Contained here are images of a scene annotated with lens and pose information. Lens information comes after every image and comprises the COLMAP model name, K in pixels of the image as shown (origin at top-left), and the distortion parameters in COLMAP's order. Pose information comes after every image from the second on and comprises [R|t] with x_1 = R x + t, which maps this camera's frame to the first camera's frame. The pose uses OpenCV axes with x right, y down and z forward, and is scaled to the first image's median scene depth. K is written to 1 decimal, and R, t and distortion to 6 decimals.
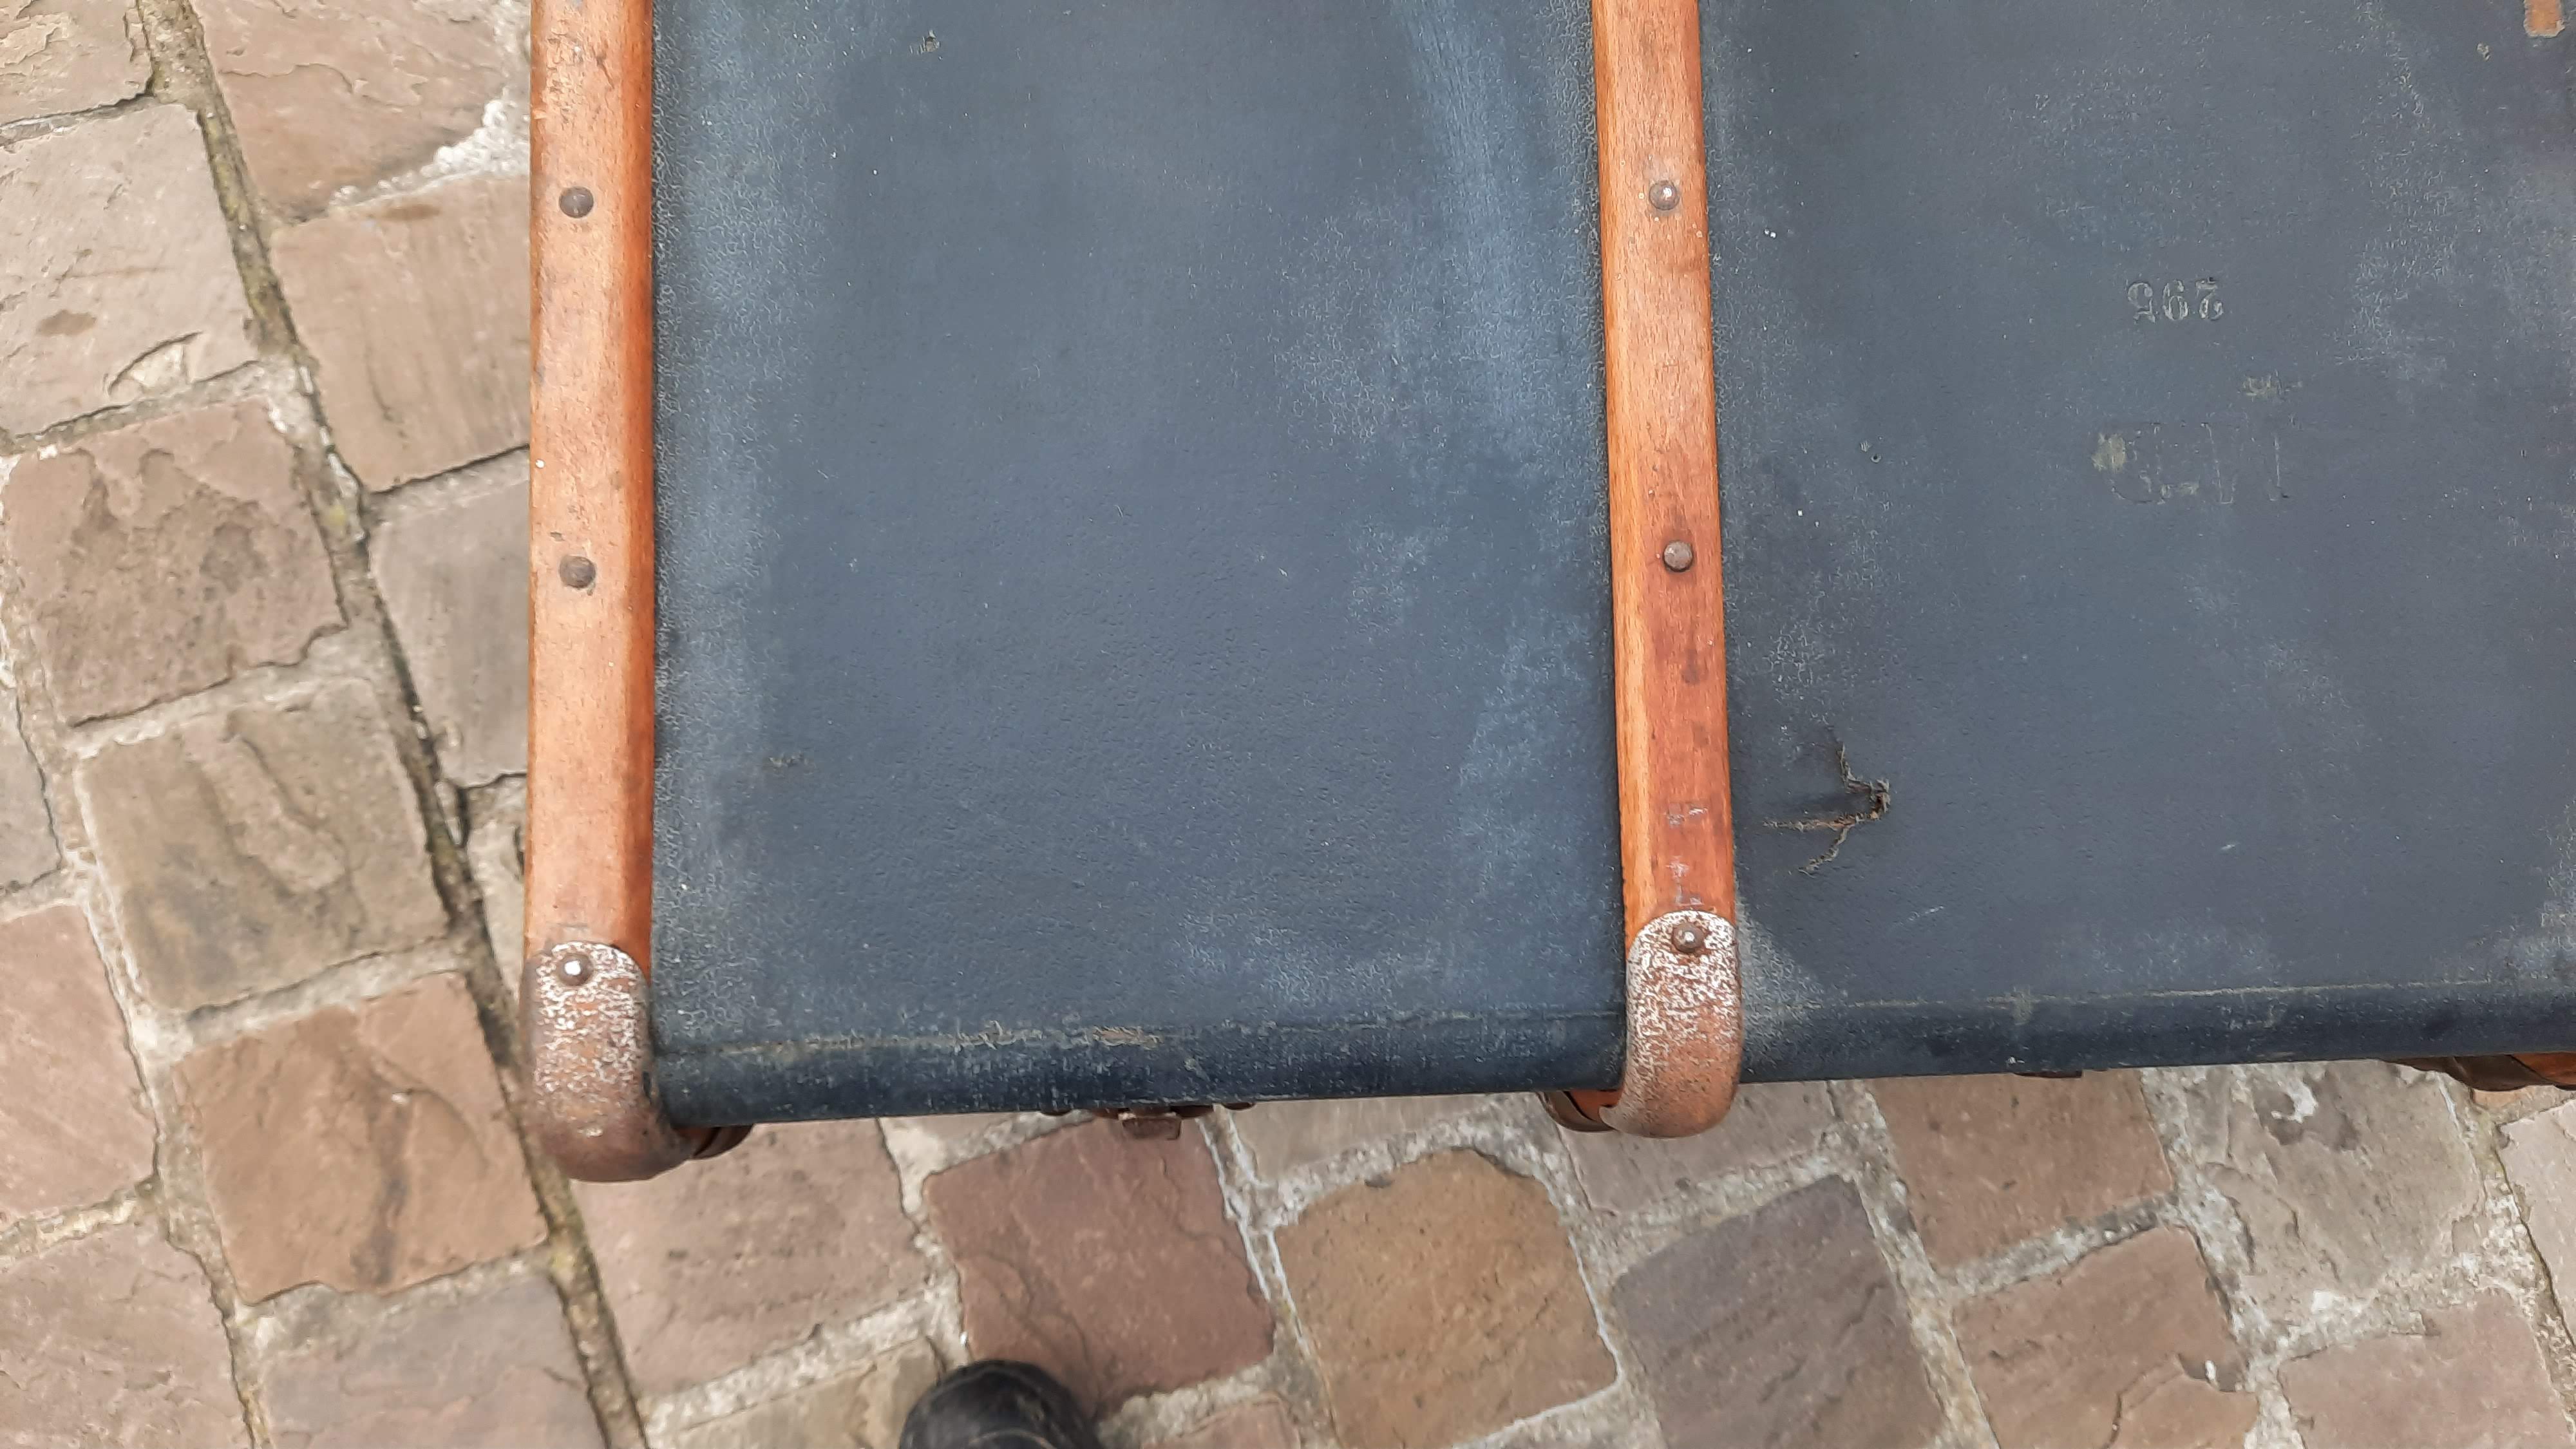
lens RADIAL K [[1897.3, 0, 1281.4], [0, 1897.3, 713.6], [0, 0, 1]] dist [0.045807, -0.053364]
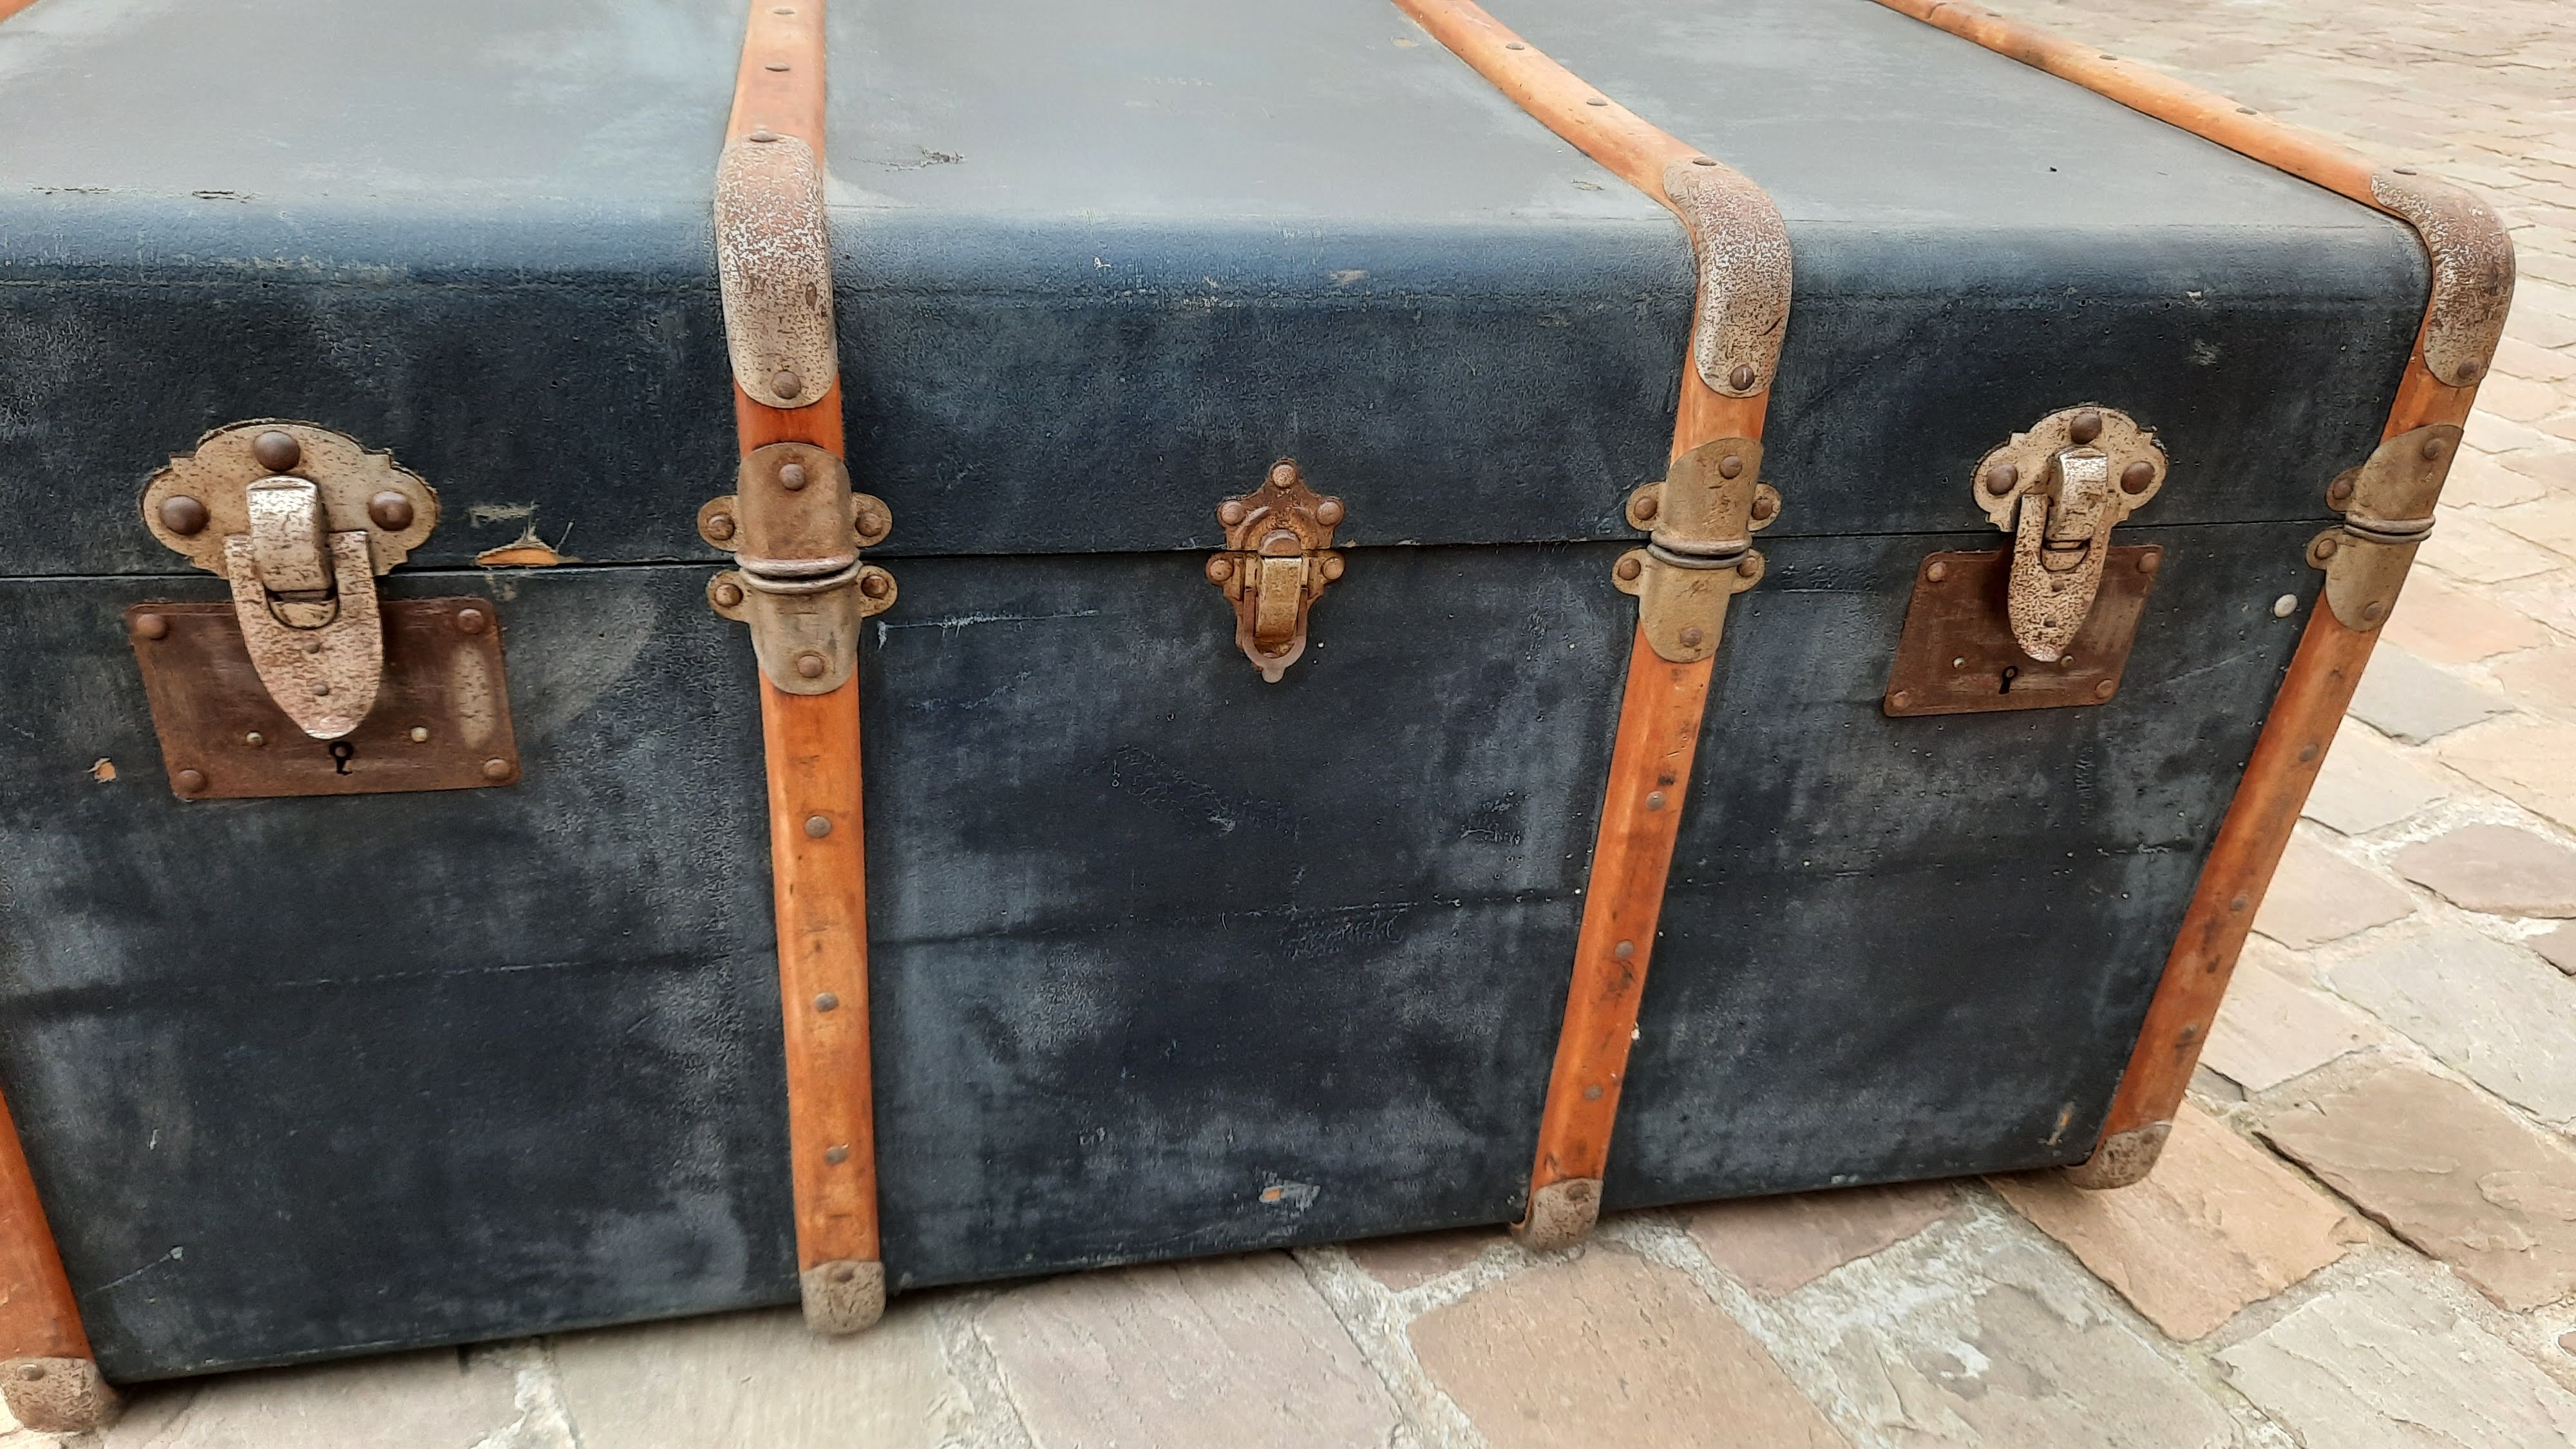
lens RADIAL K [[1897.8, 0, 1293.7], [0, 1897.8, 709.1], [0, 0, 1]] dist [0.043817, -0.054317]
pose [[0.983121, -0.112261, 0.144464, 0.170738], [0.182915, 0.586686, -0.788886, 0.678067], [0.003806, 0.801996, 0.597318, 0.302752]]
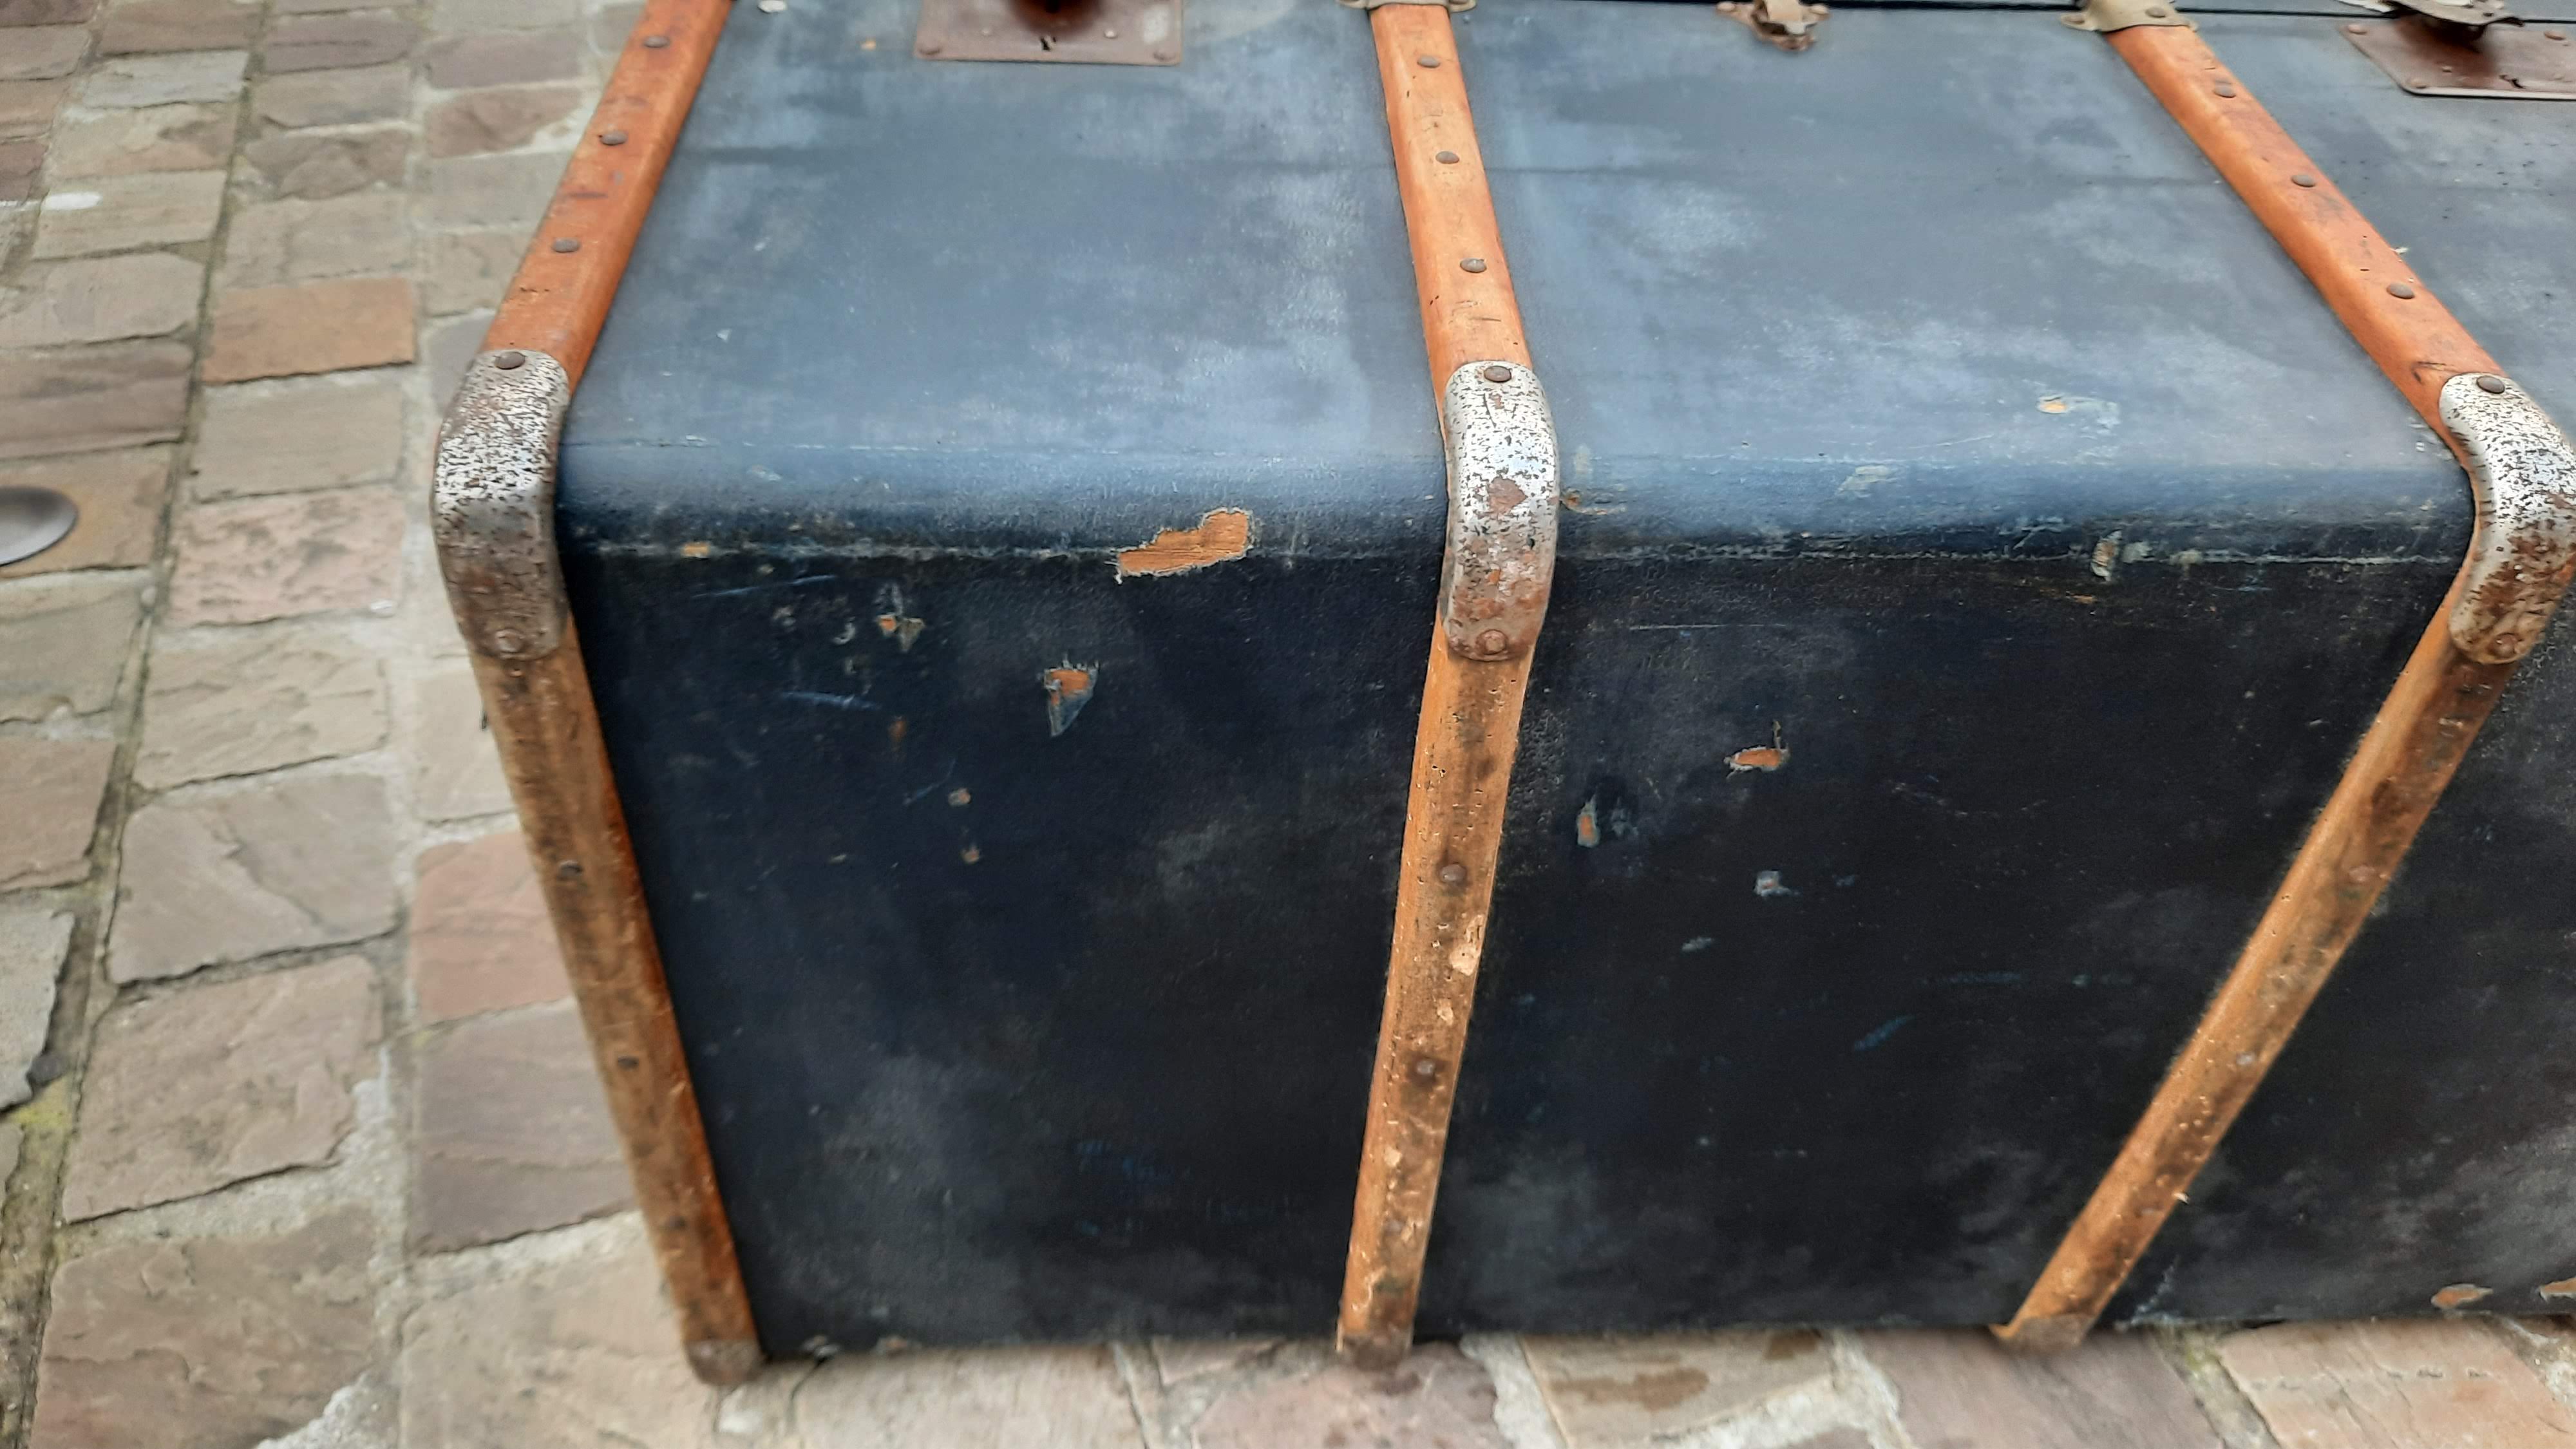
lens RADIAL K [[1893.3, 0, 1298.7], [0, 1893.3, 714.0], [0, 0, 1]] dist [0.048119, -0.054799]
pose [[0.988693, -0.086780, 0.122290, -0.065921], [0.032940, -0.669921, -0.741702, 0.525031], [0.146289, 0.737344, -0.659488, 1.411380]]
